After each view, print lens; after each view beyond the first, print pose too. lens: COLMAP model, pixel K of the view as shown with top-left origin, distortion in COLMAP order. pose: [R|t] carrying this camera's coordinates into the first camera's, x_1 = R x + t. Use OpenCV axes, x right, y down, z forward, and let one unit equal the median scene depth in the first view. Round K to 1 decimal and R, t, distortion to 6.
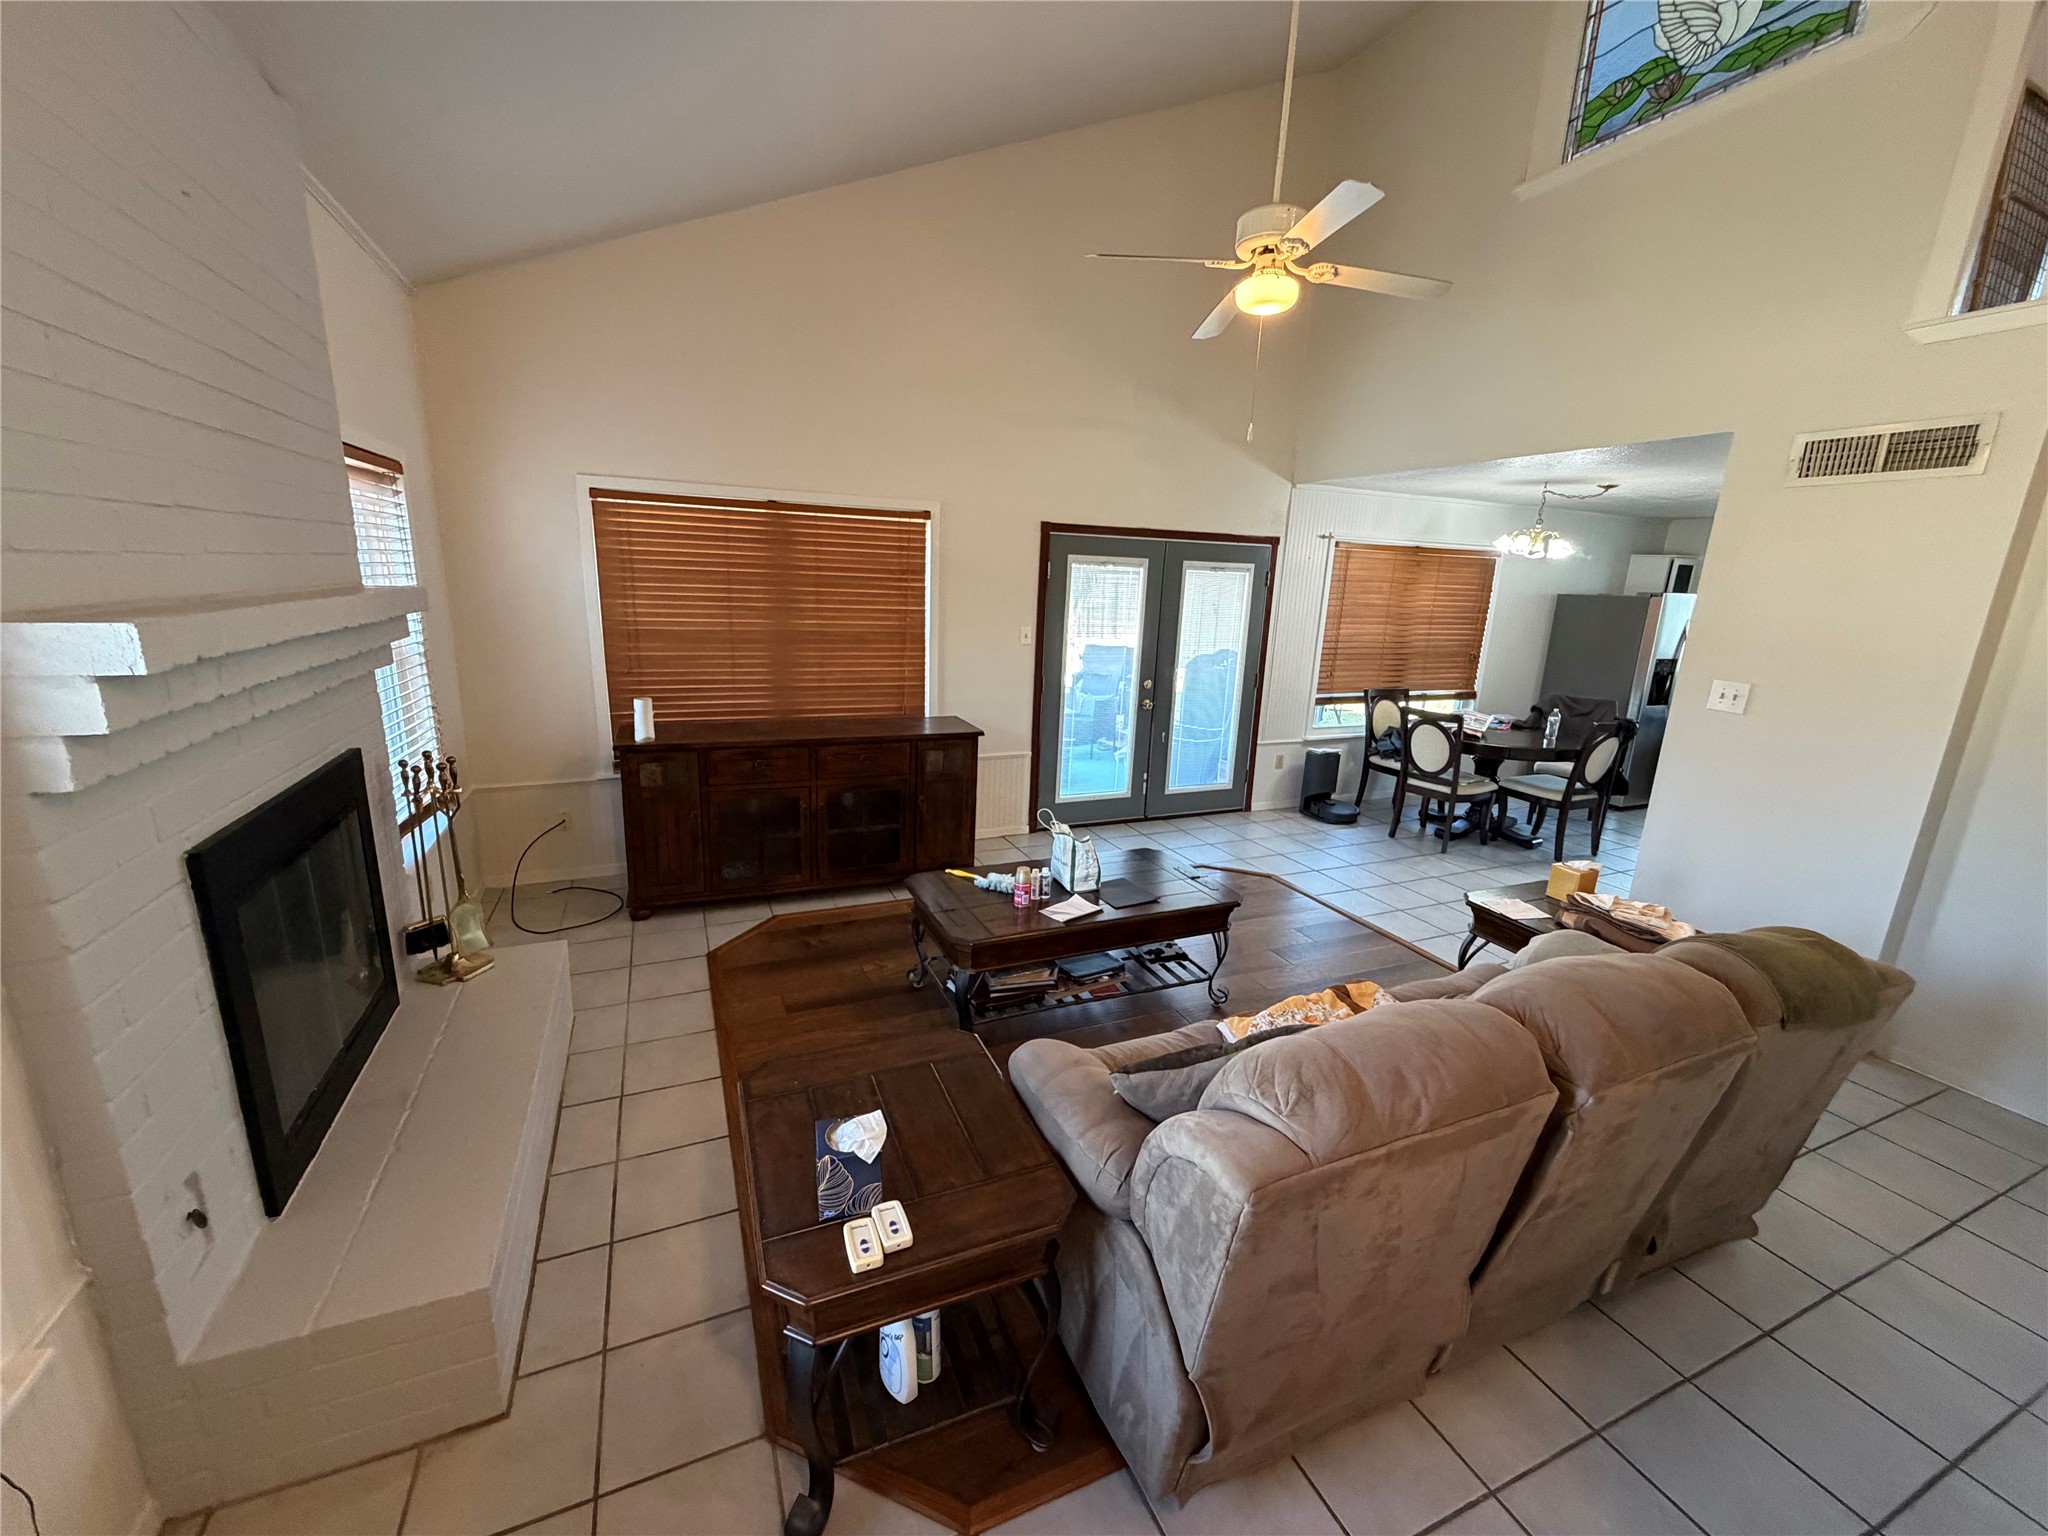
lens RADIAL K [[814.1, 0, 1024.6], [0, 814.1, 759.9], [0, 0, 1]] dist [-0.001411, 0.000328]
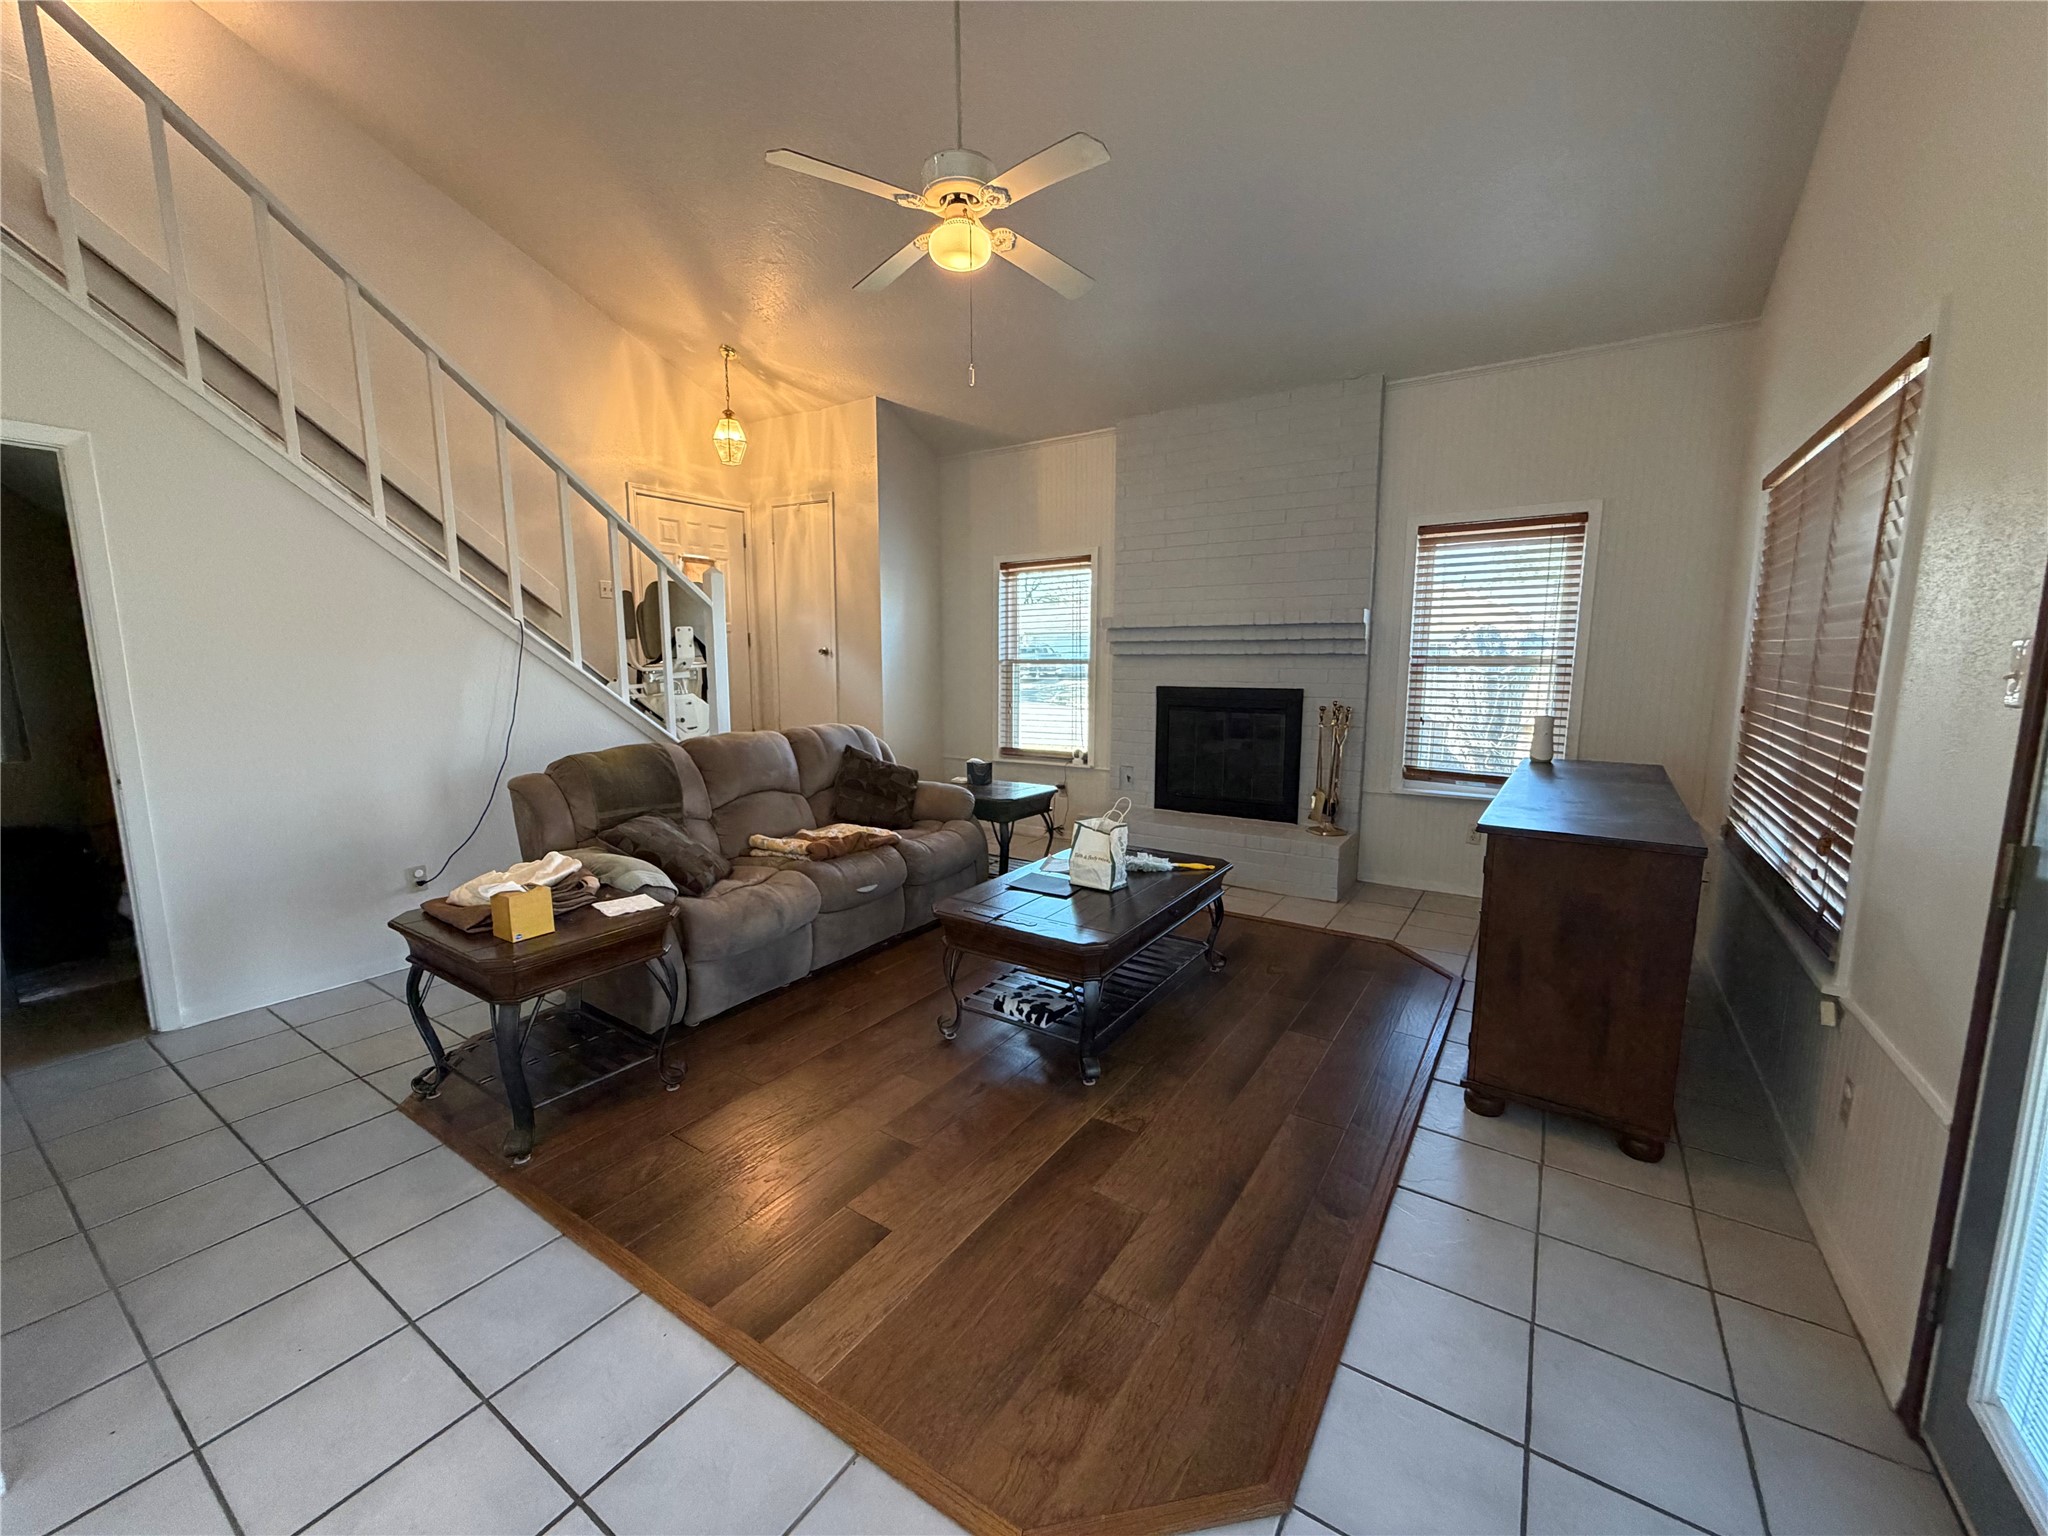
lens RADIAL K [[814.1, 0, 1022.7], [0, 814.1, 772.5], [0, 0, 1]] dist [-0.001411, 0.000328]
pose [[-0.838348, 0.042304, -0.543491, 0.405678], [-0.151849, 0.939403, 0.307350, -0.154122], [0.523560, 0.340195, -0.781123, 1.047919]]
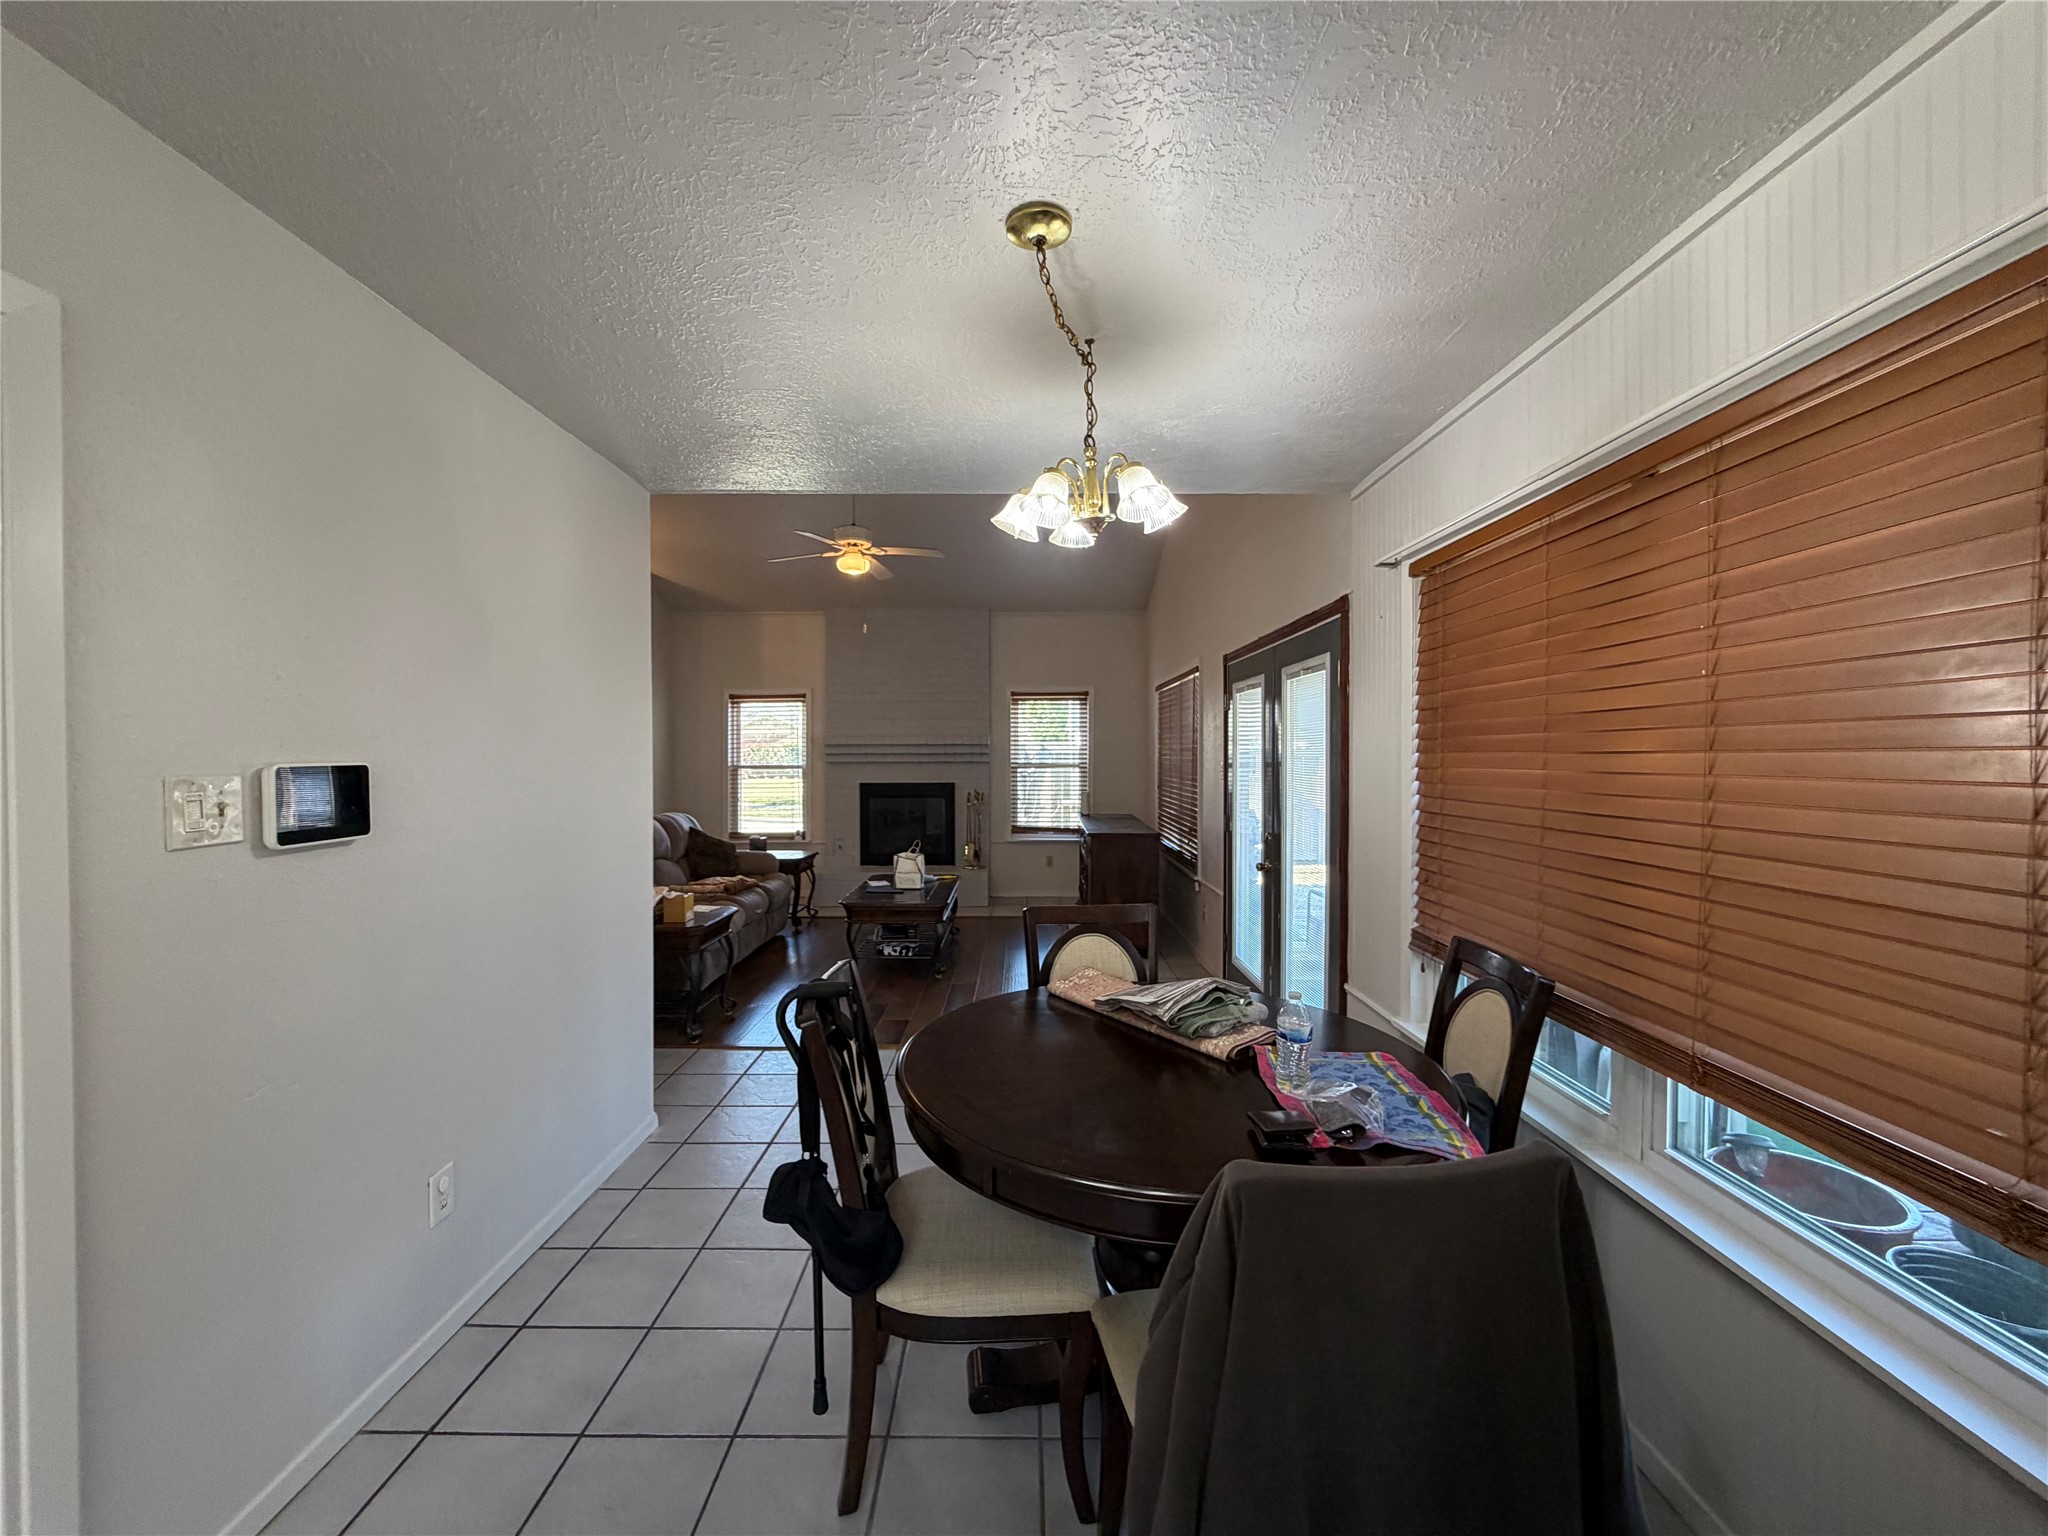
lens RADIAL K [[814.1, 0, 1022.5], [0, 814.1, 766.9], [0, 0, 1]] dist [-0.001411, 0.000328]
pose [[-0.399083, -0.024584, -0.916585, 0.993251], [-0.221497, 0.972620, 0.070353, -0.173008], [0.889759, 0.231098, -0.393602, 1.171470]]
